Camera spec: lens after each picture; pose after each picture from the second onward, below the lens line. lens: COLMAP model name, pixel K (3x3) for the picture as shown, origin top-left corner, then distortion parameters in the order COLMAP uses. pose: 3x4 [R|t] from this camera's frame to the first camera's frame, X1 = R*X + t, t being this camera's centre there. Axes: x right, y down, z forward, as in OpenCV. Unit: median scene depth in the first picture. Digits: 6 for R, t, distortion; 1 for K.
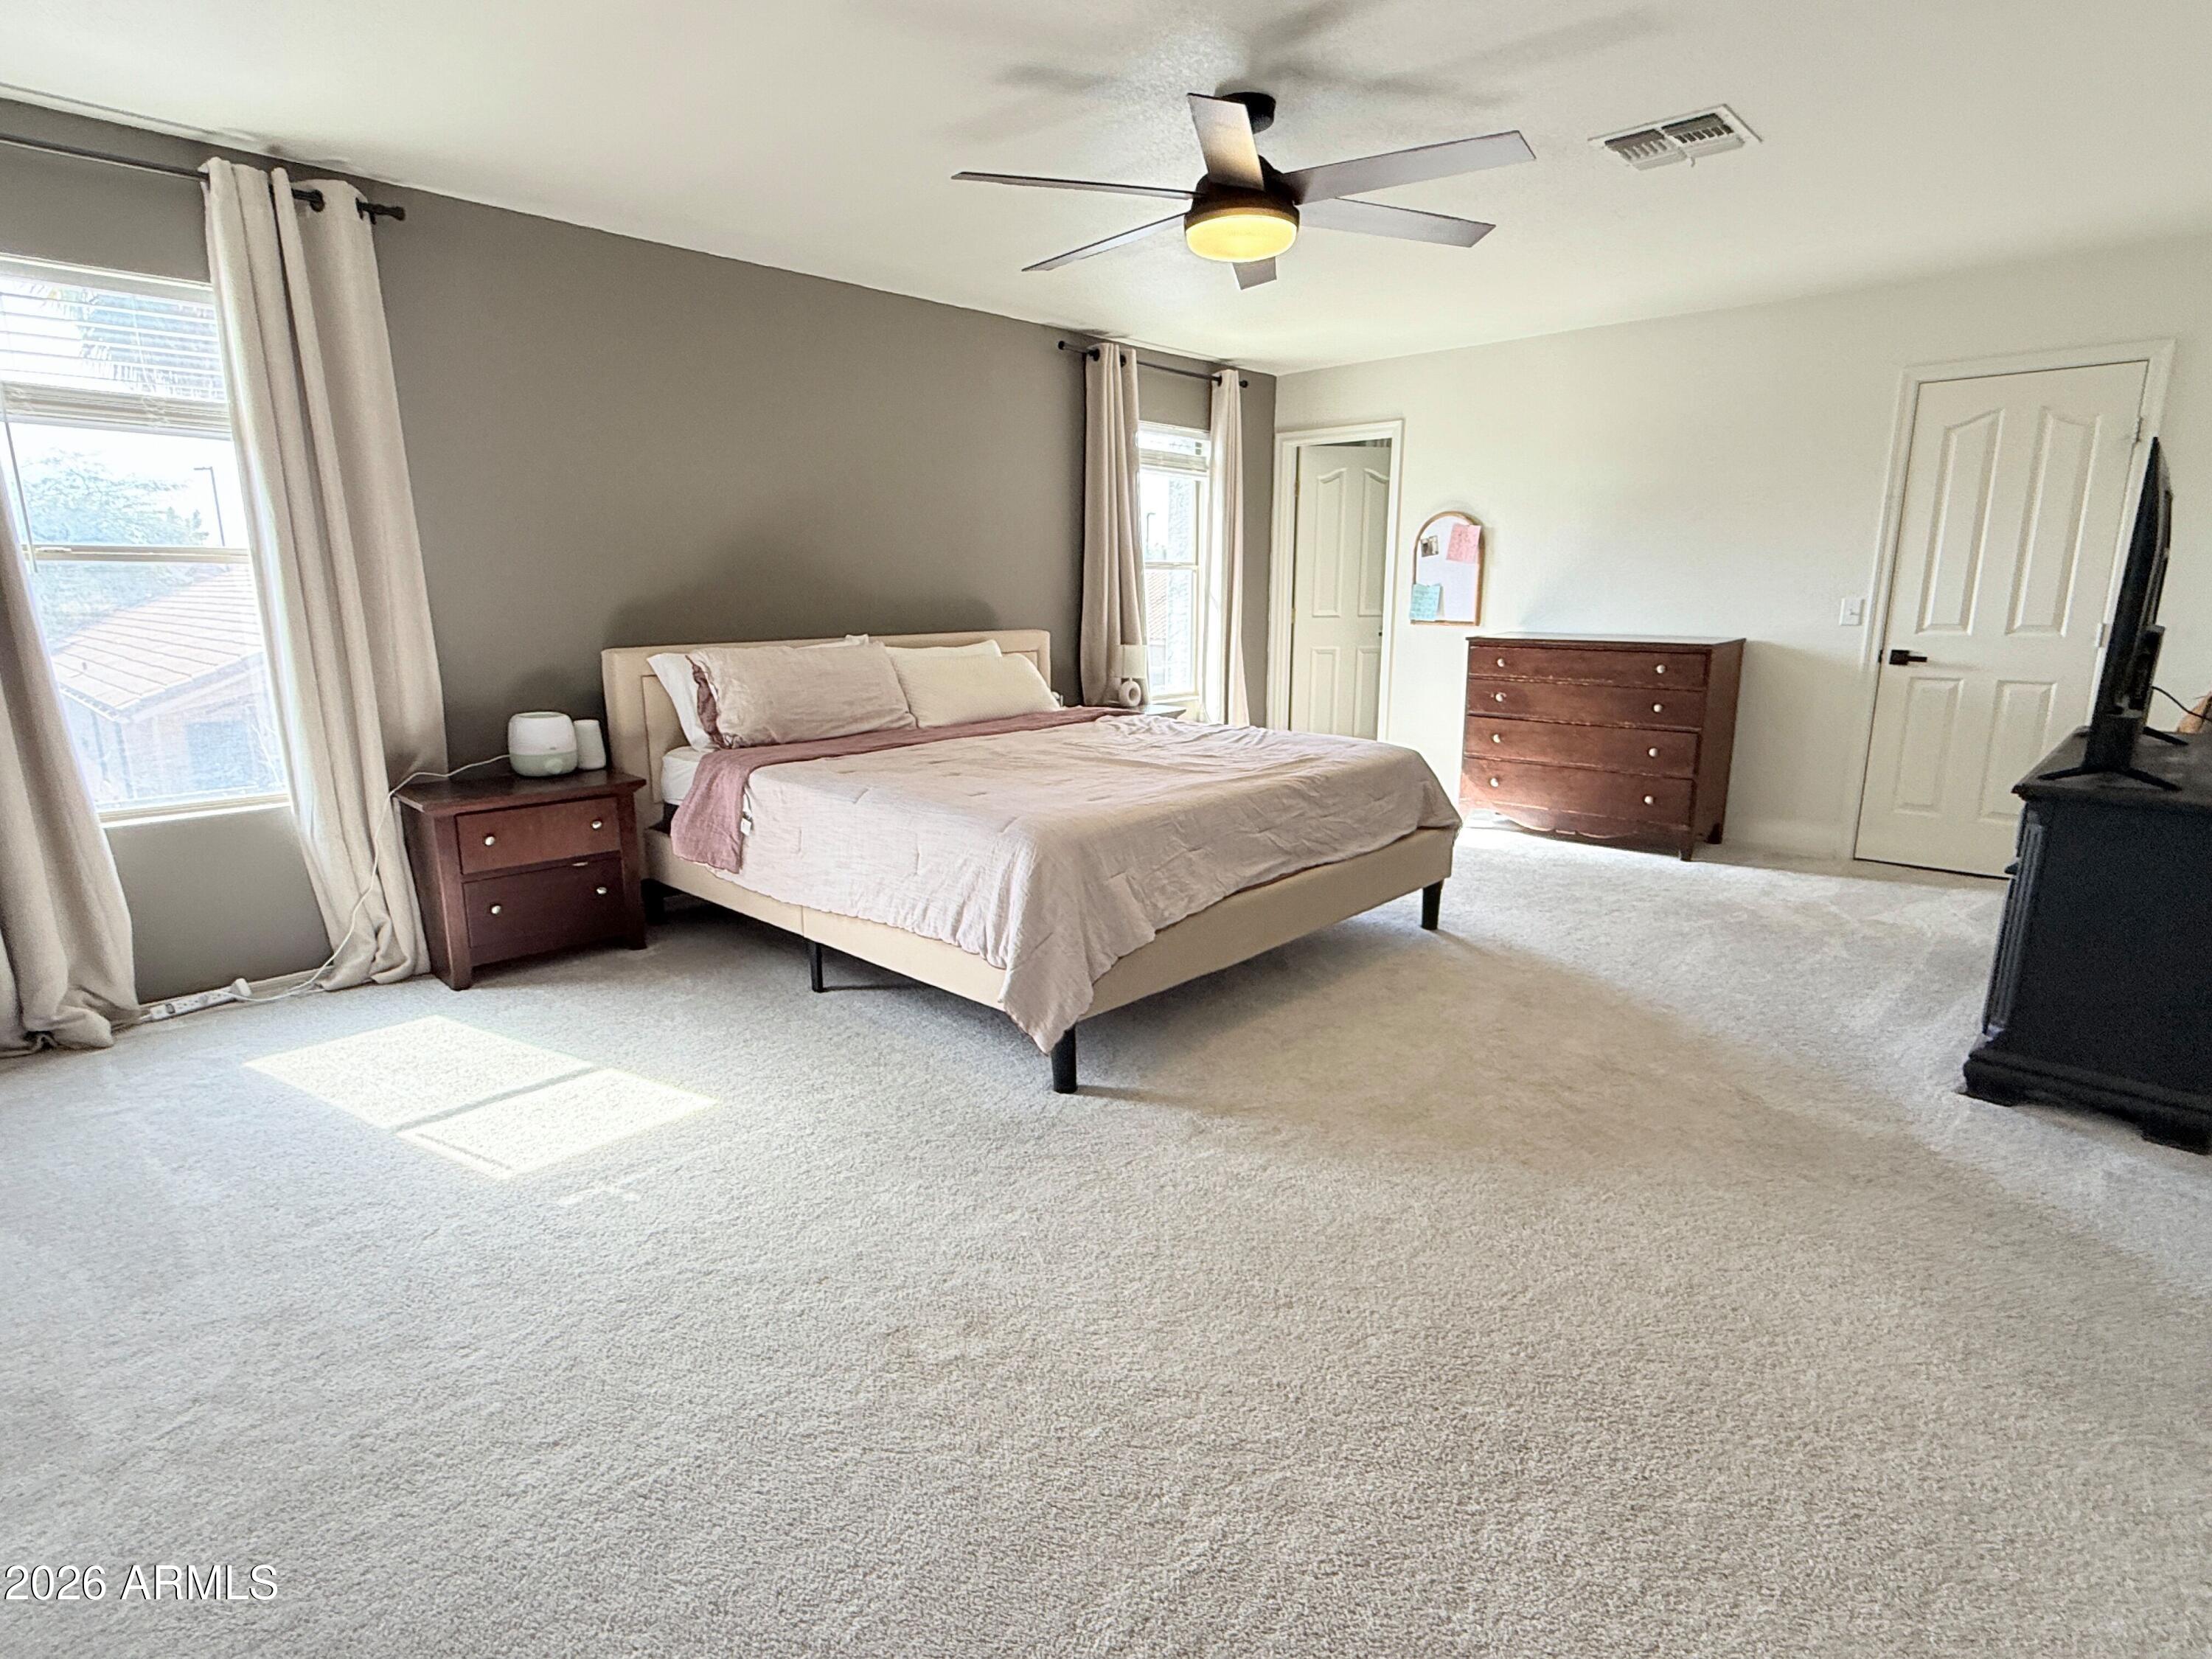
lens RADIAL K [[1134.7, 0, 1107.5], [0, 1134.7, 832.6], [0, 0, 1]] dist [-0.000303, -0.000260]
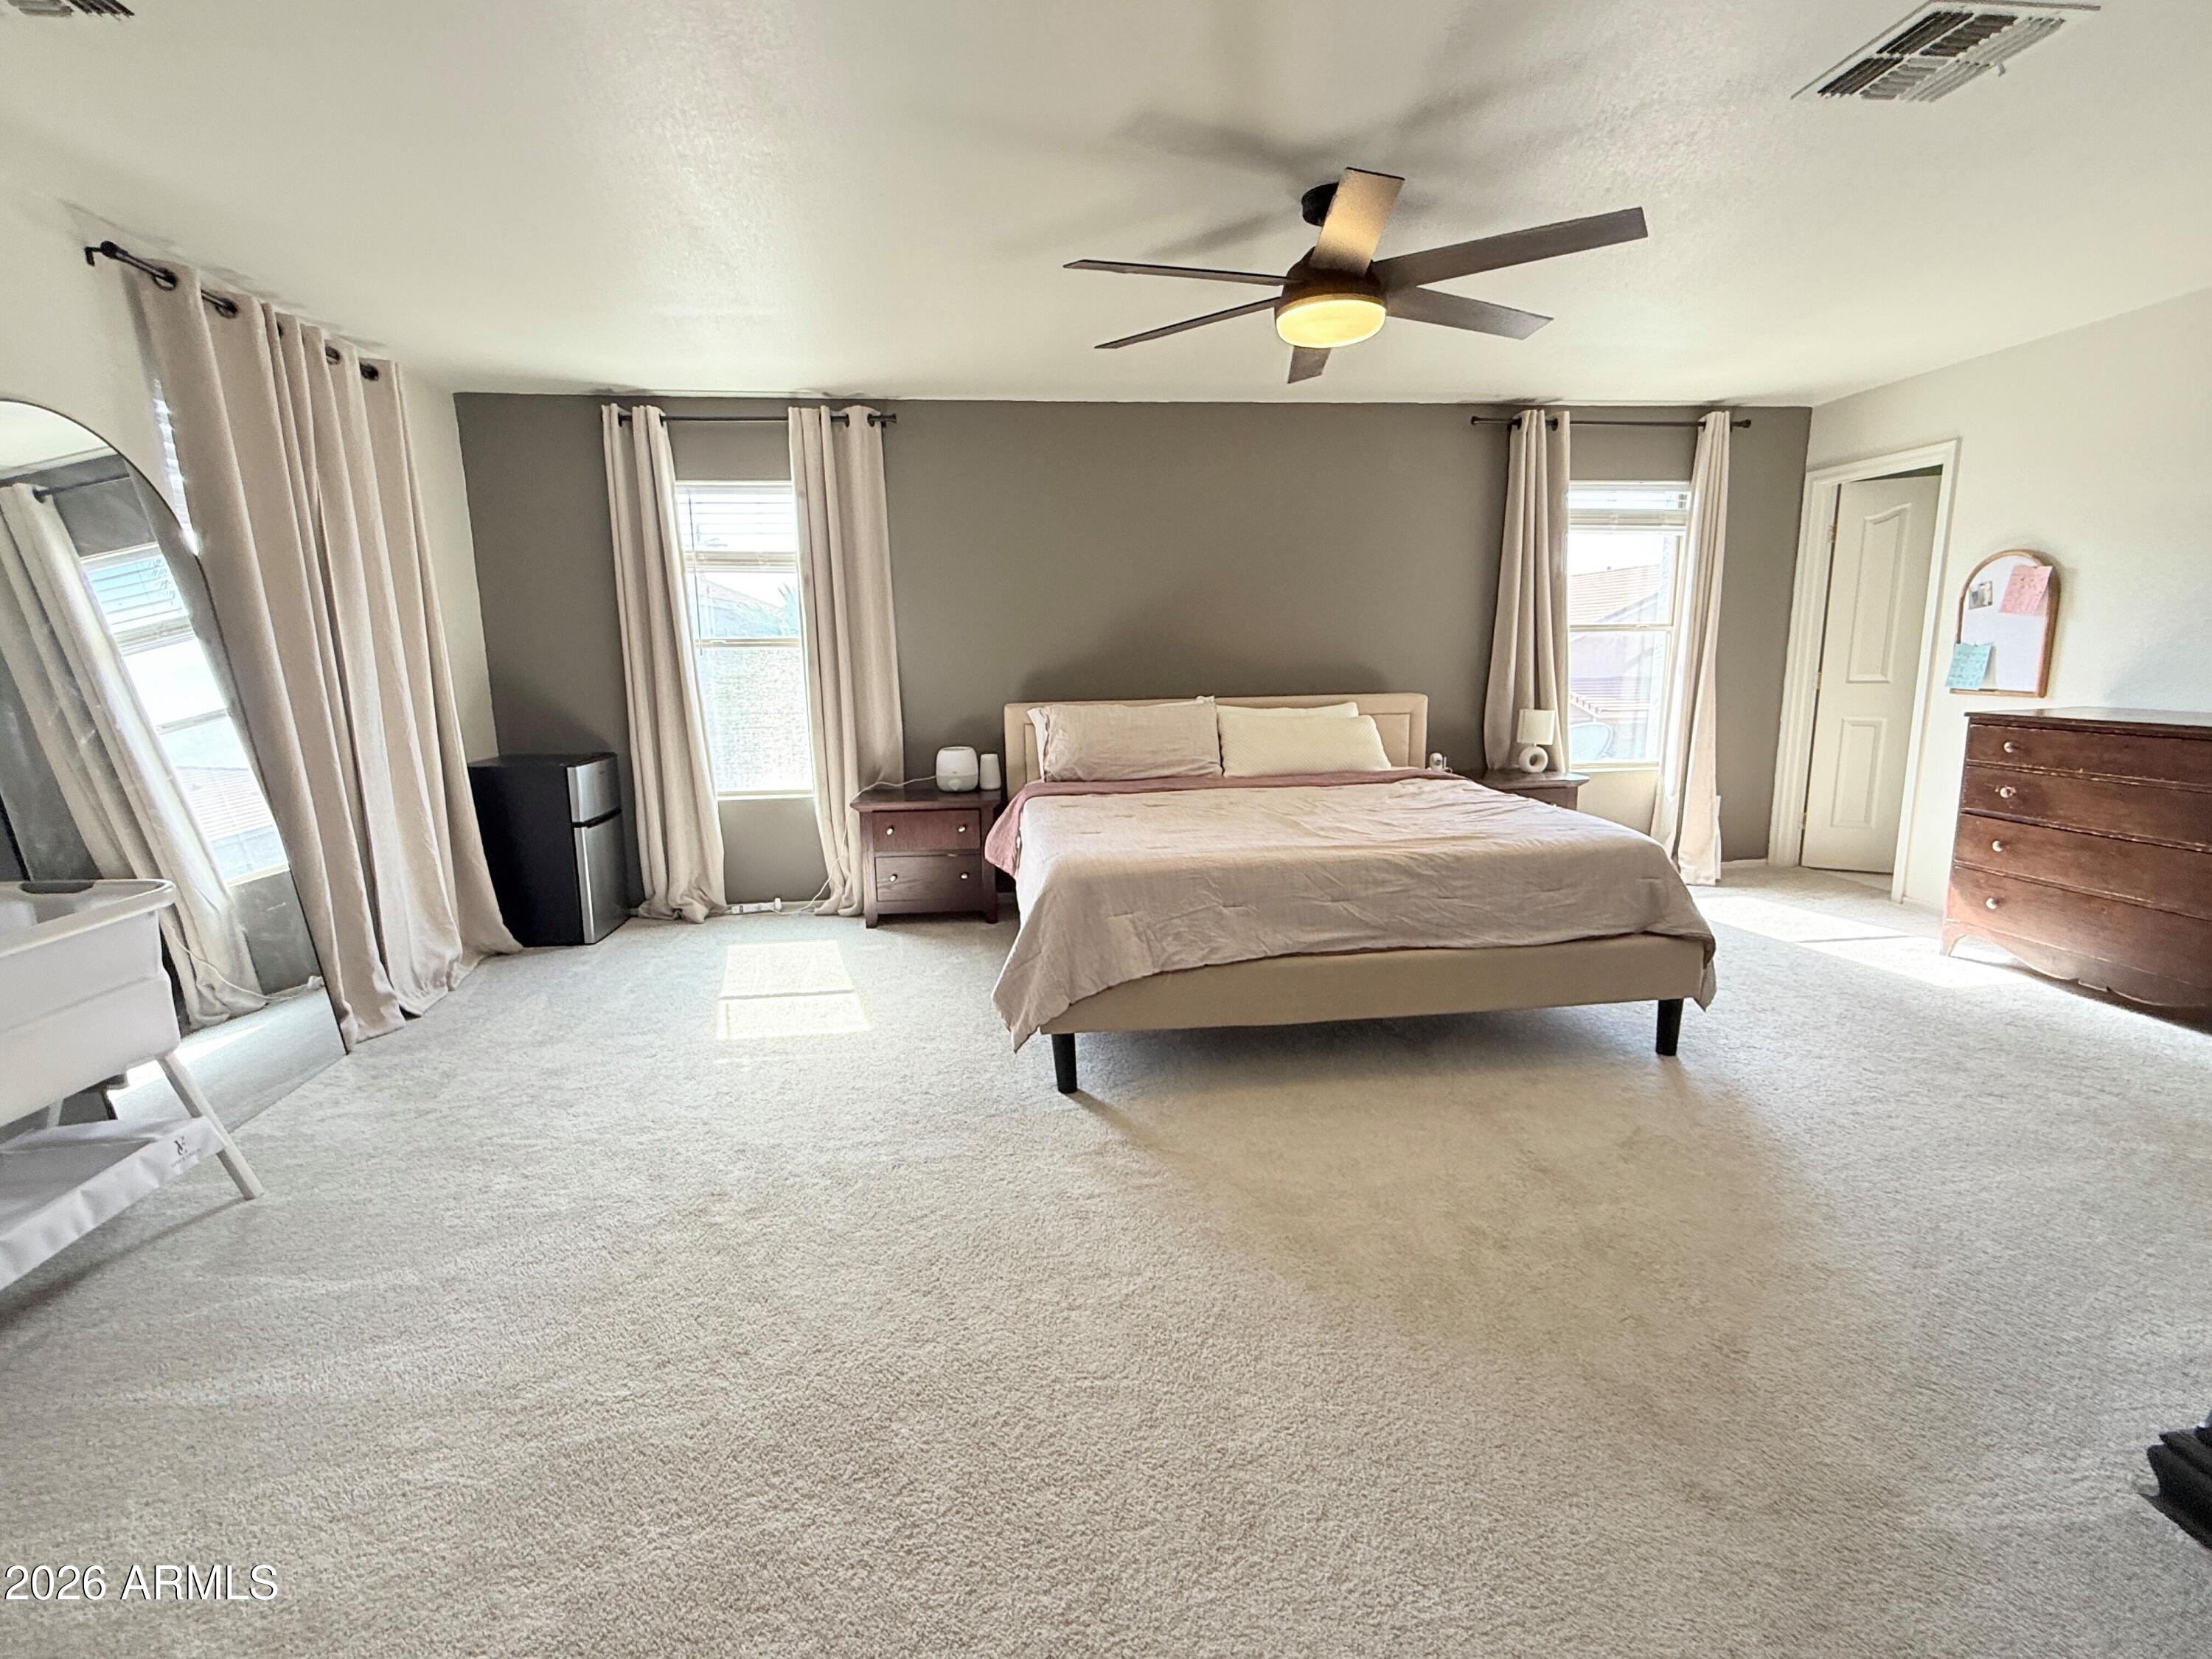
lens RADIAL K [[1004.1, 0, 1109.4], [0, 1004.1, 832.2], [0, 0, 1]] dist [0.000108, -0.000028]
pose [[0.764607, 0.104936, -0.635897, 0.426489], [-0.123967, 0.992178, 0.014671, -0.038926], [0.632462, 0.067613, 0.771634, 0.144953]]
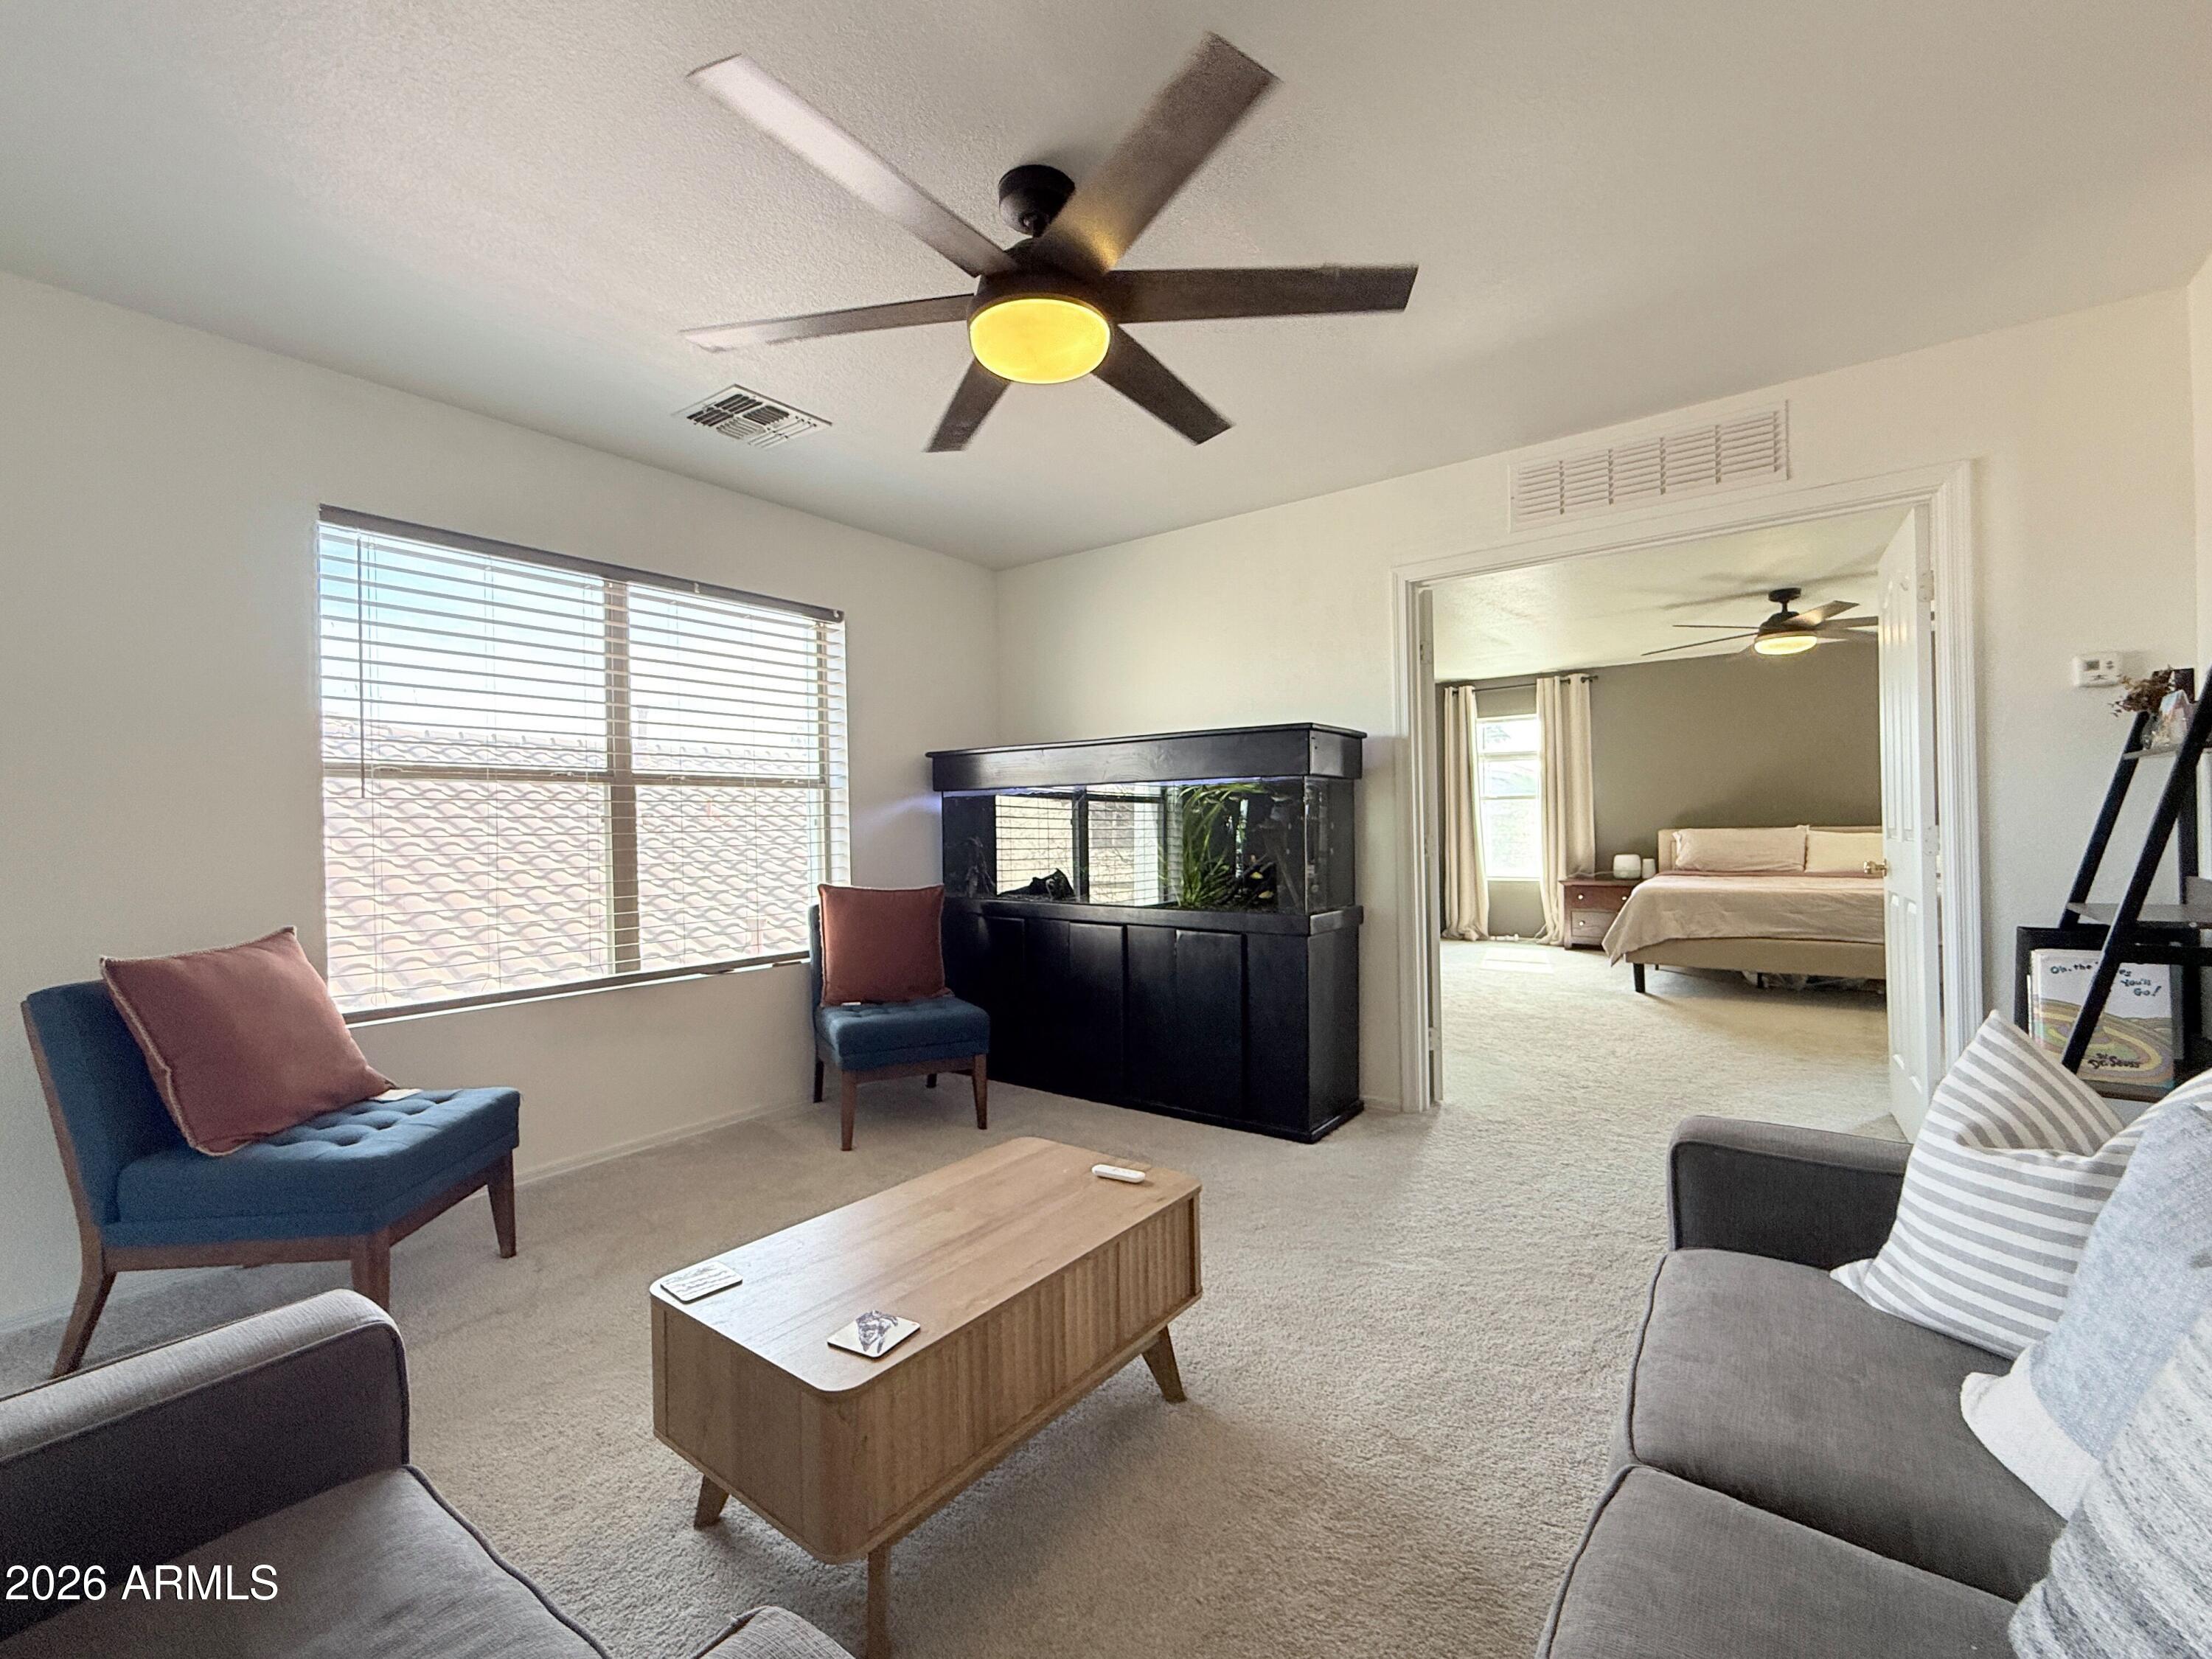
lens RADIAL K [[942.4, 0, 1099.5], [0, 942.4, 831.7], [0, 0, 1]] dist [-0.013410, 0.000017]
pose [[0.107891, 0.002277, -0.994160, 1.308924], [-0.196164, 0.980386, -0.019043, 0.103350], [0.974618, 0.197073, 0.106221, -0.323718]]
